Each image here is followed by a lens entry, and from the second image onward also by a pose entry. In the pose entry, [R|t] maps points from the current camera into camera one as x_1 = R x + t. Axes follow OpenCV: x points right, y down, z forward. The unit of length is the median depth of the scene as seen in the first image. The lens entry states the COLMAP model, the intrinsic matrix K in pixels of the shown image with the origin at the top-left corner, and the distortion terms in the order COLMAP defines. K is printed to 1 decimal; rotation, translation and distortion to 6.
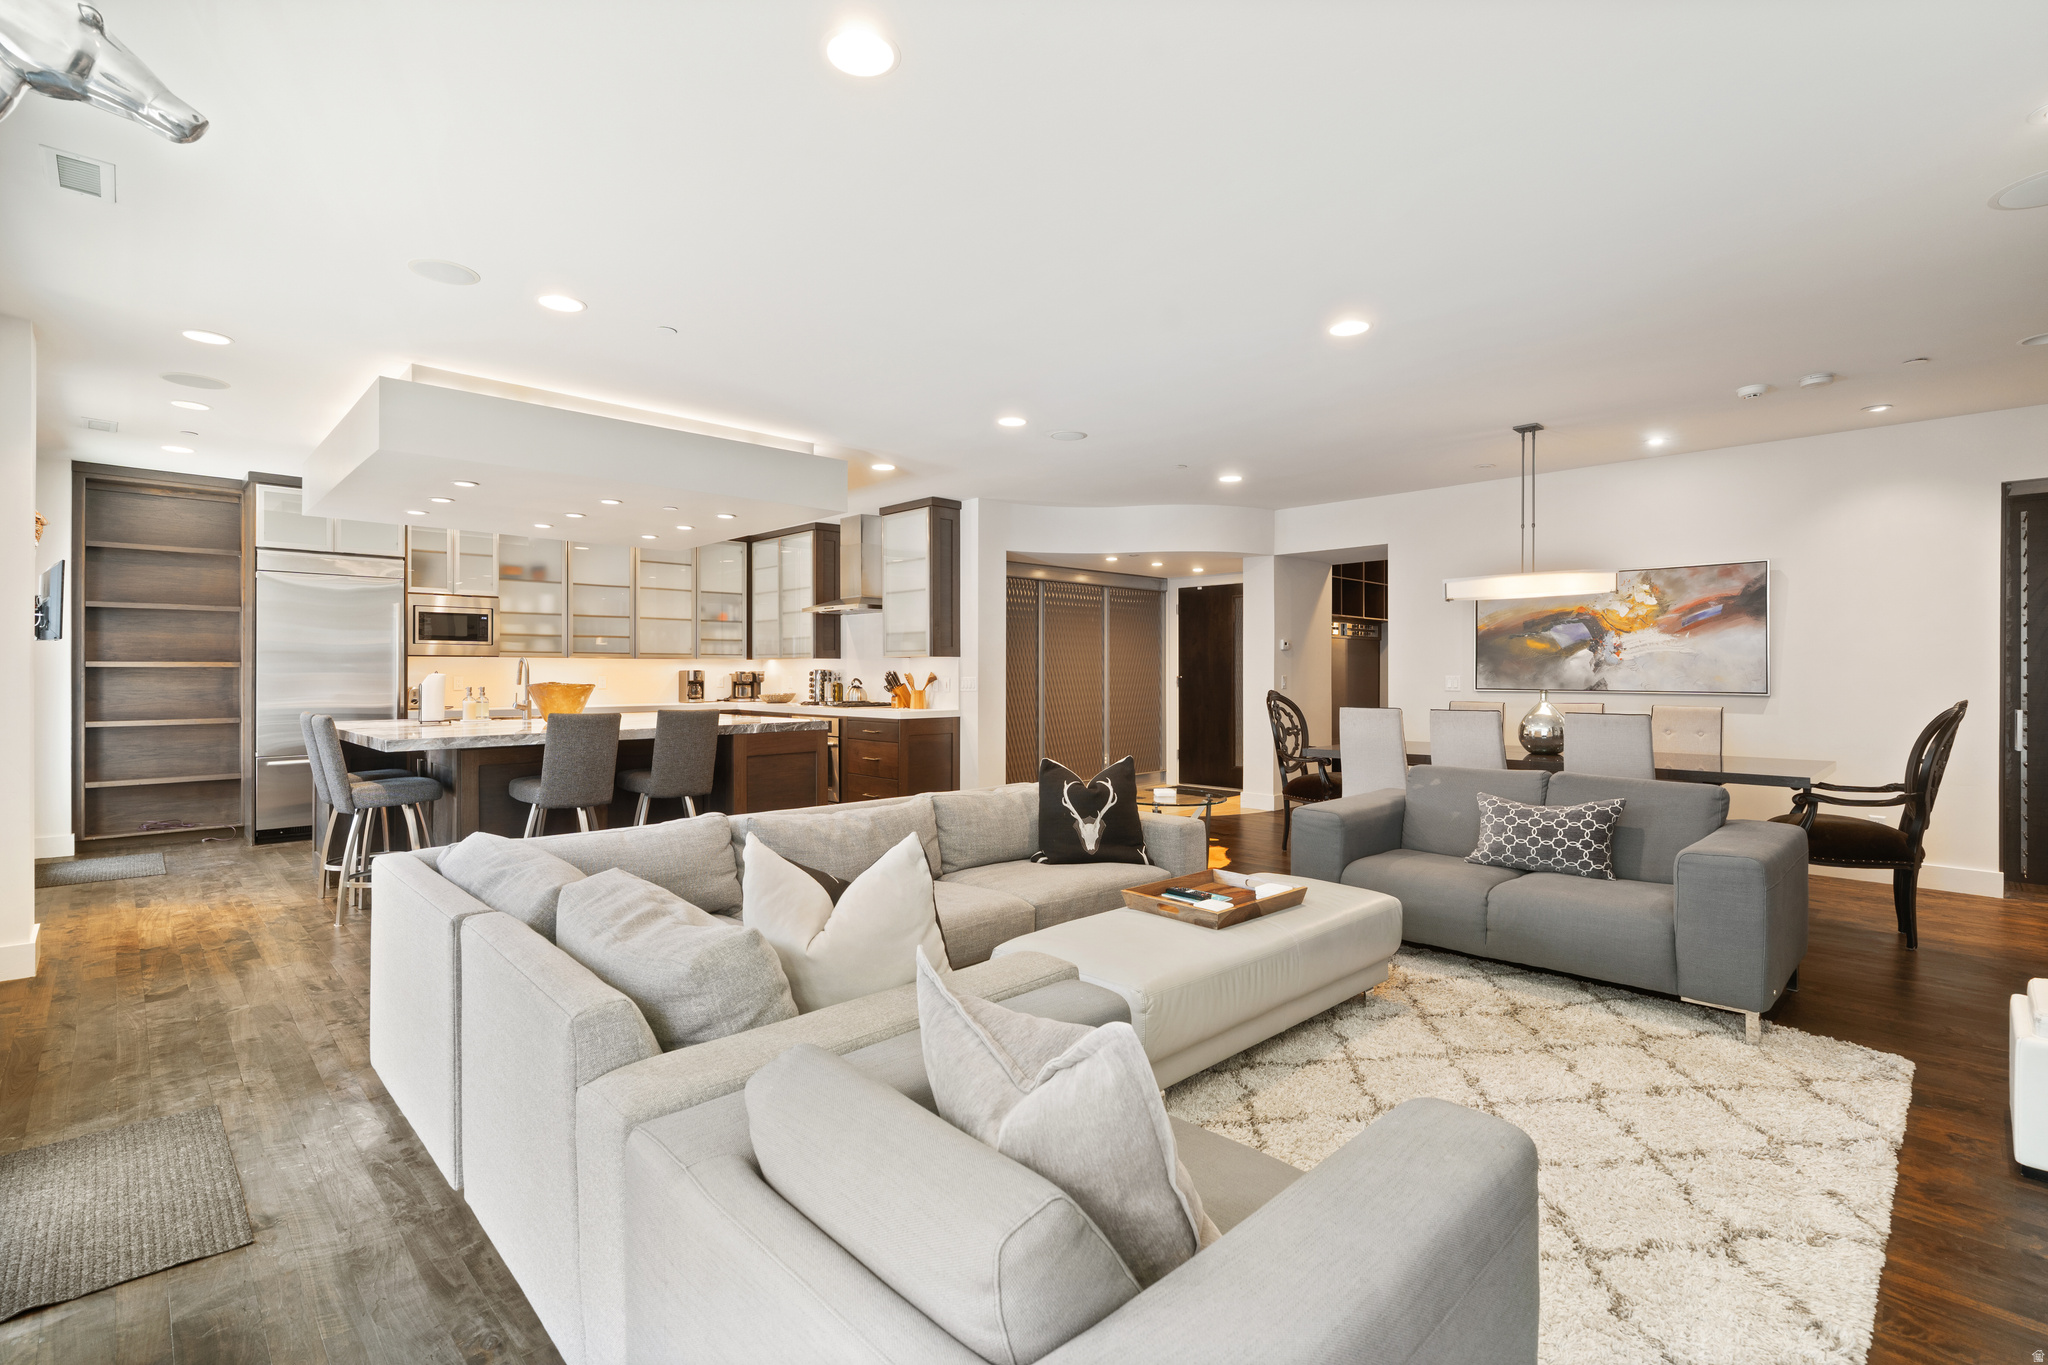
lens RADIAL K [[930.4, 0, 1022.0], [0, 930.4, 663.8], [0, 0, 1]] dist [-0.004188, 0.001111]
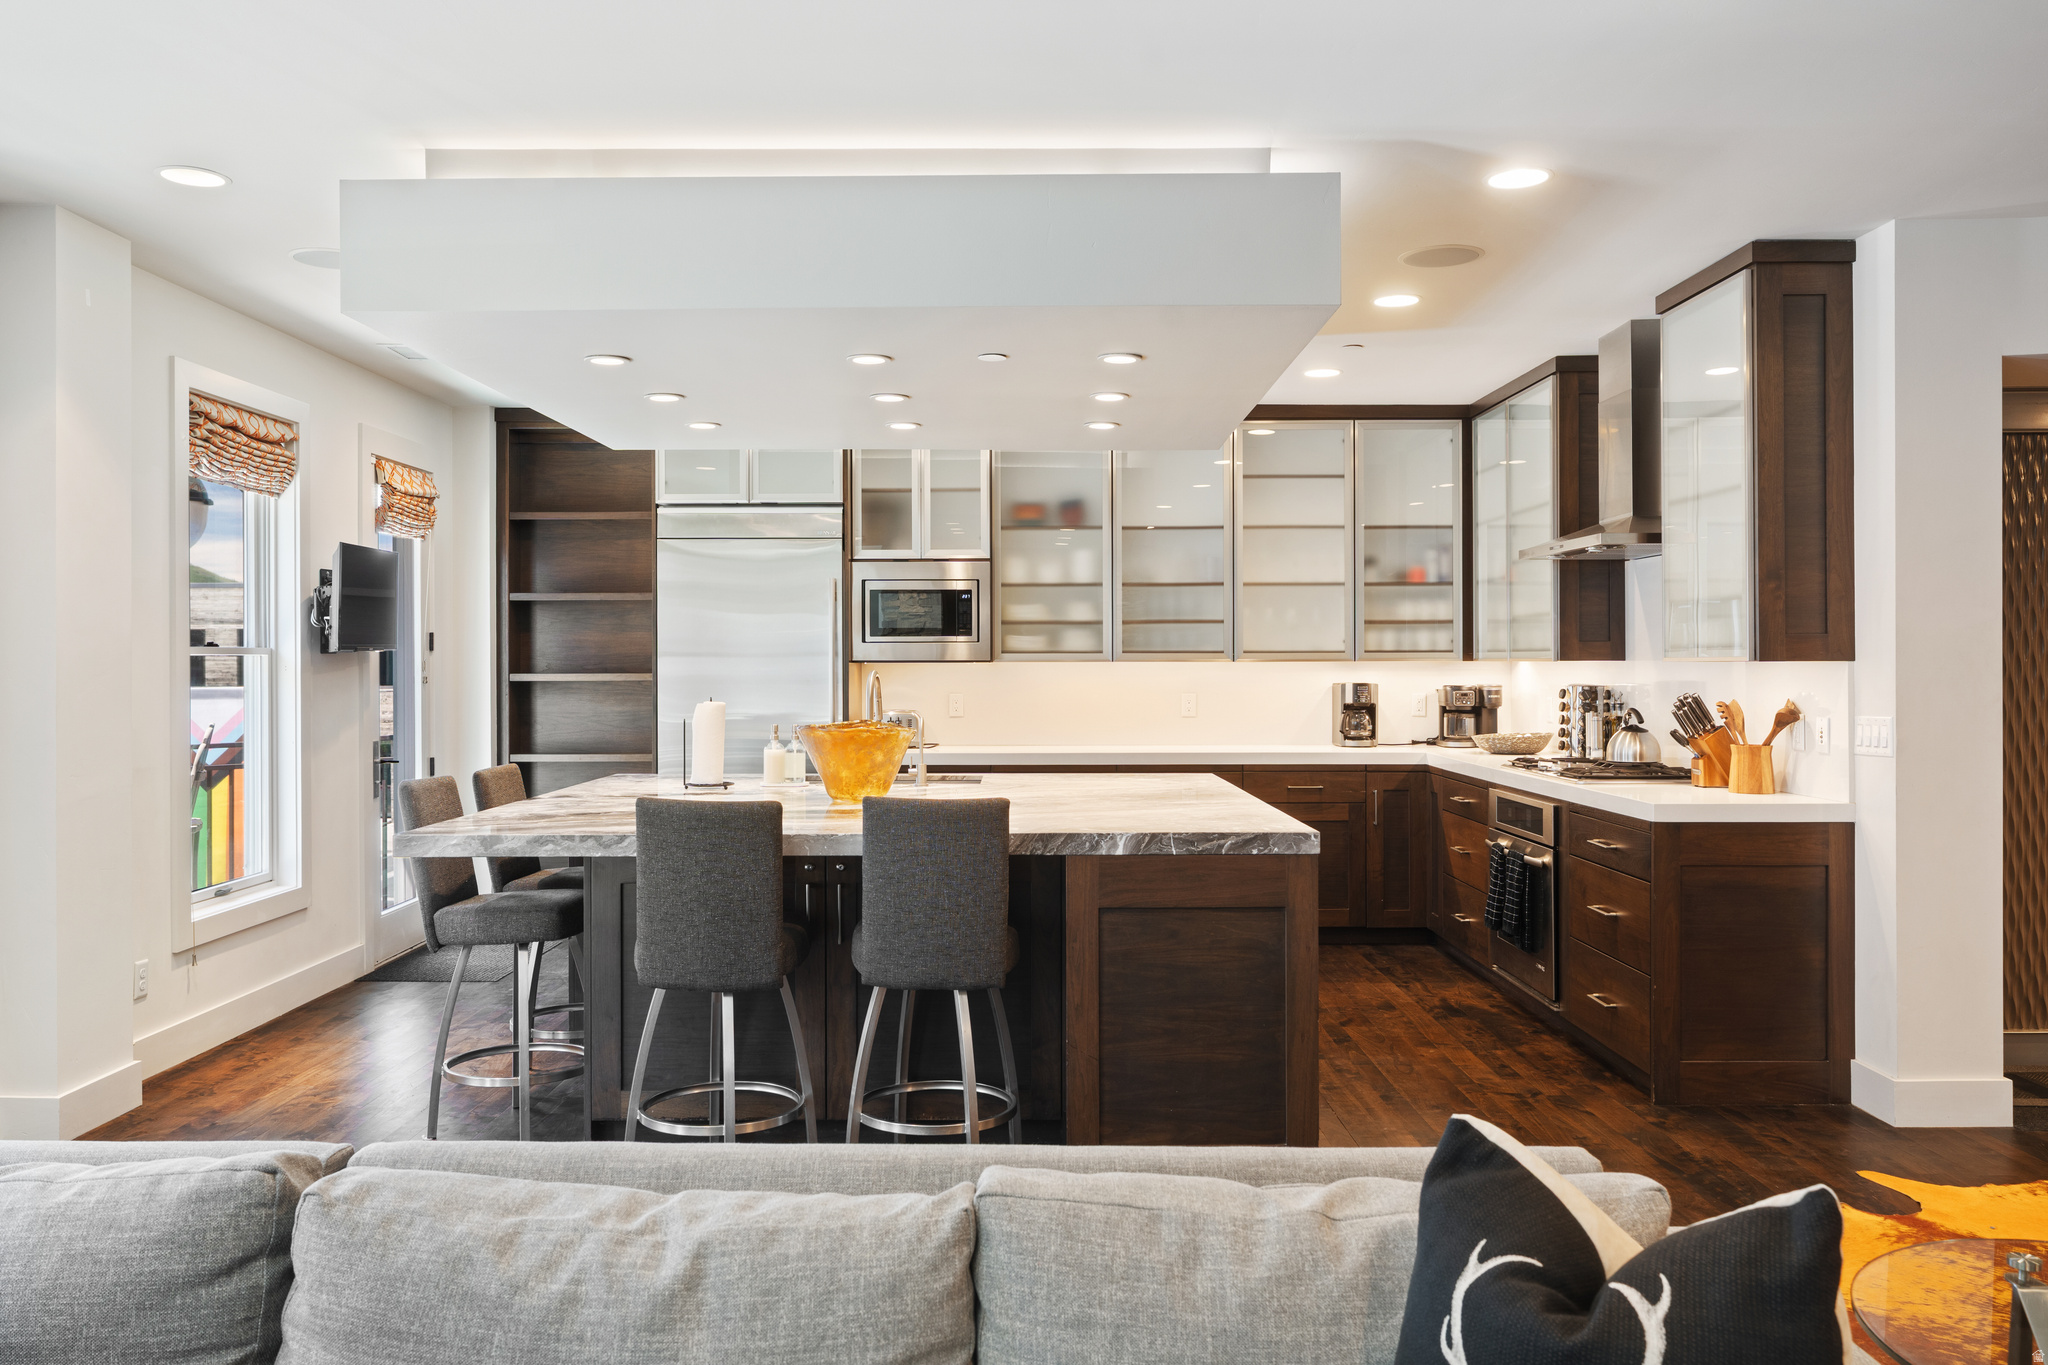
lens RADIAL K [[1527.6, 0, 1023.6], [0, 1527.6, 657.7], [0, 0, 1]] dist [0.001028, -0.004419]
pose [[0.712520, -0.003697, -0.701643, 0.139304], [0.008098, 0.999963, 0.002955, -0.014616], [0.701606, -0.007787, 0.712523, 0.377596]]
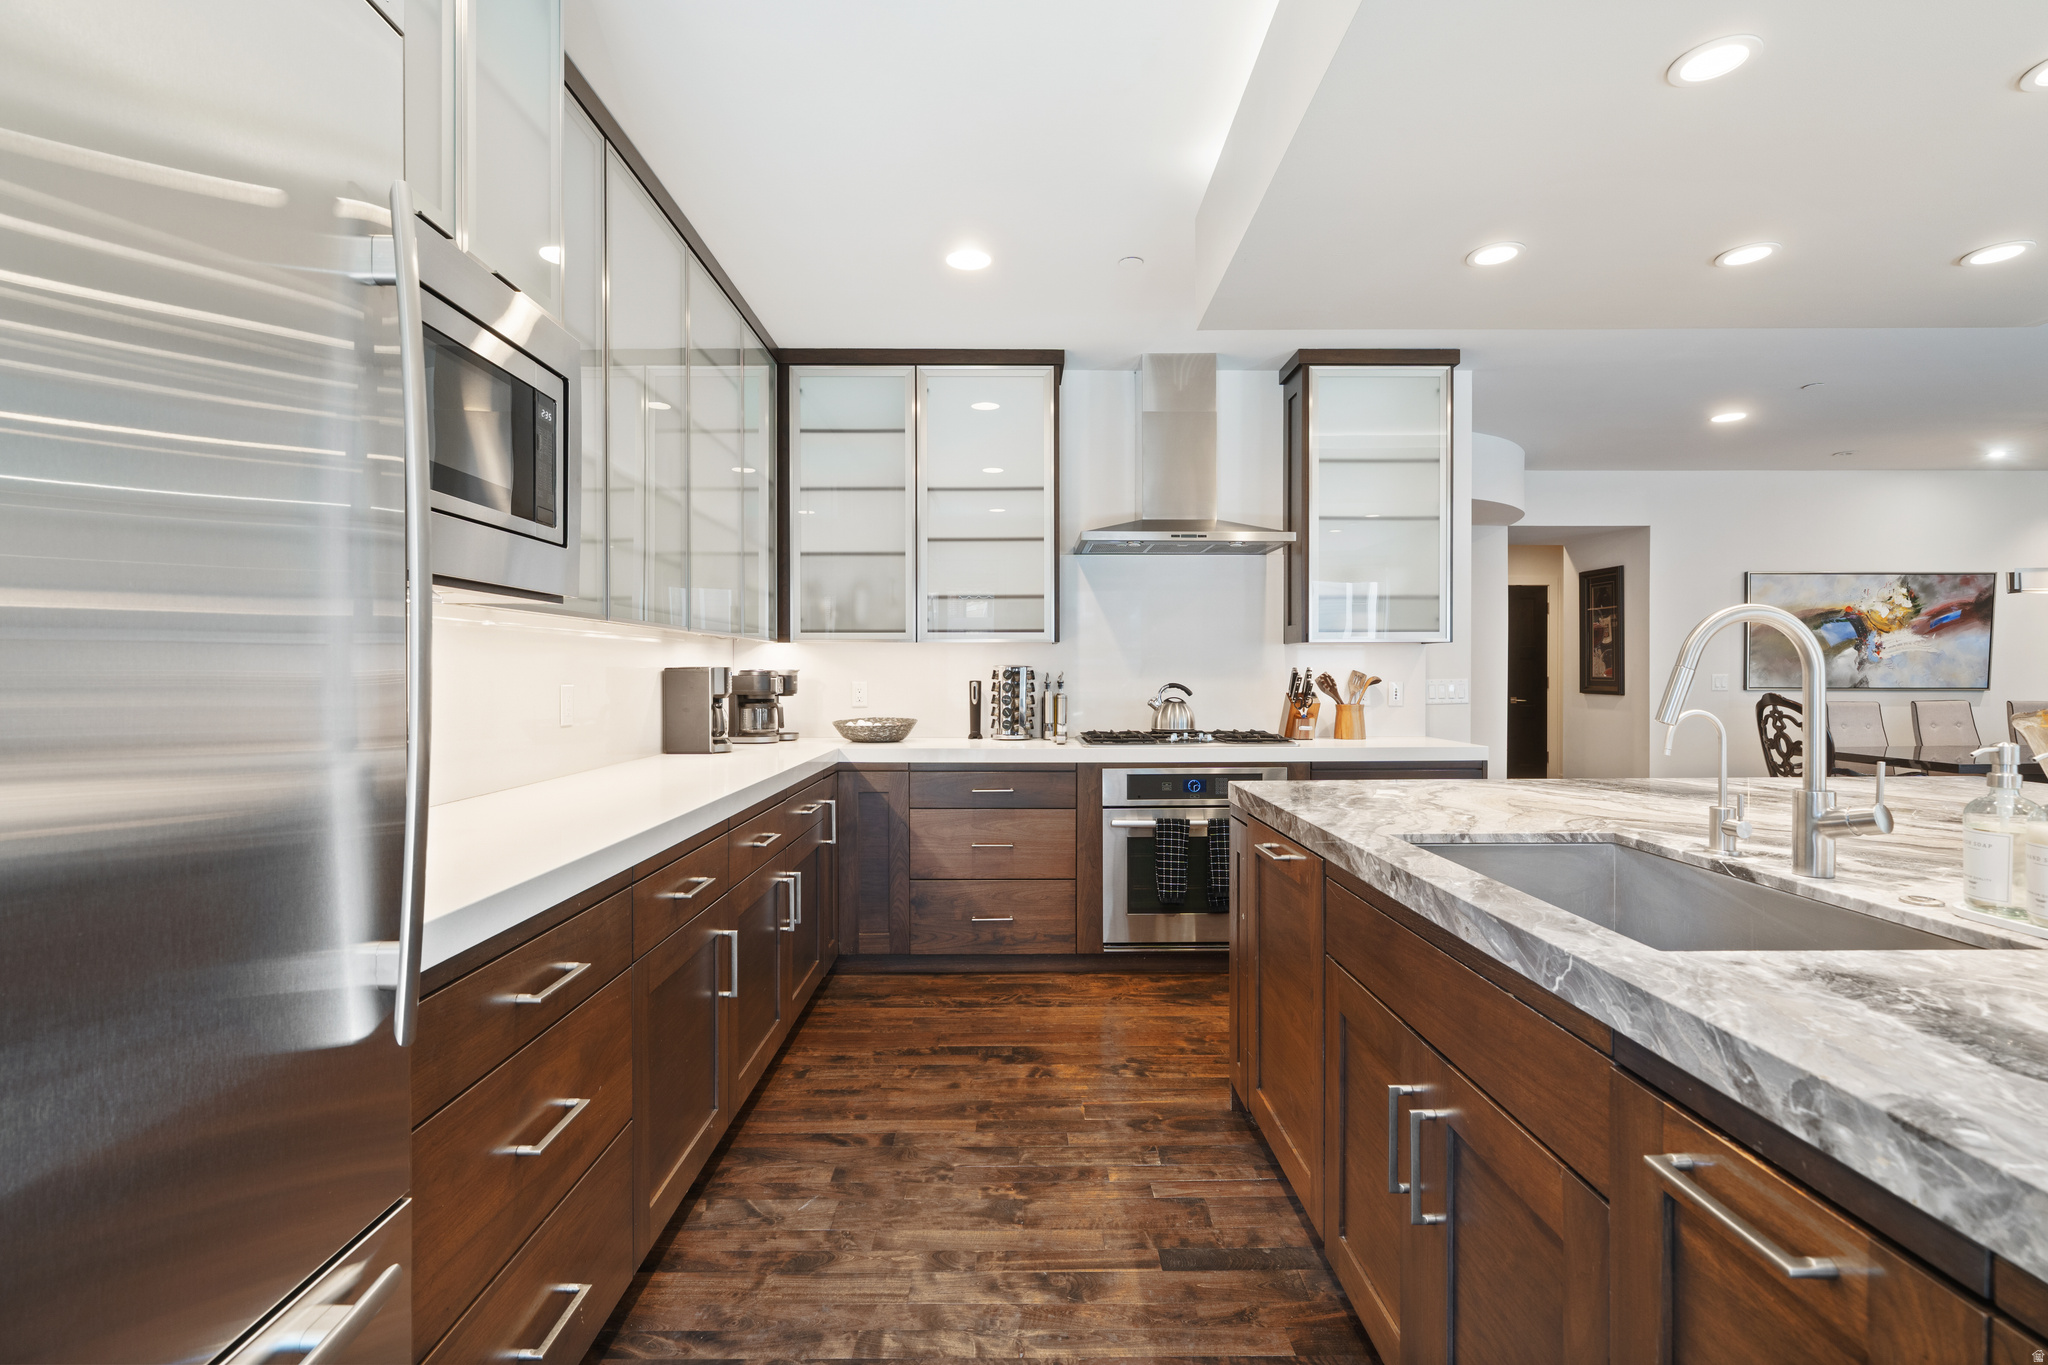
lens RADIAL K [[962.1, 0, 1023.0], [0, 962.1, 678.9], [0, 0, 1]] dist [-0.005468, 0.001214]
pose [[0.694609, -0.006459, 0.719359, -0.738351], [-0.004857, 0.999895, 0.013668, 0.008027], [-0.719371, -0.012988, 0.694505, 0.862121]]
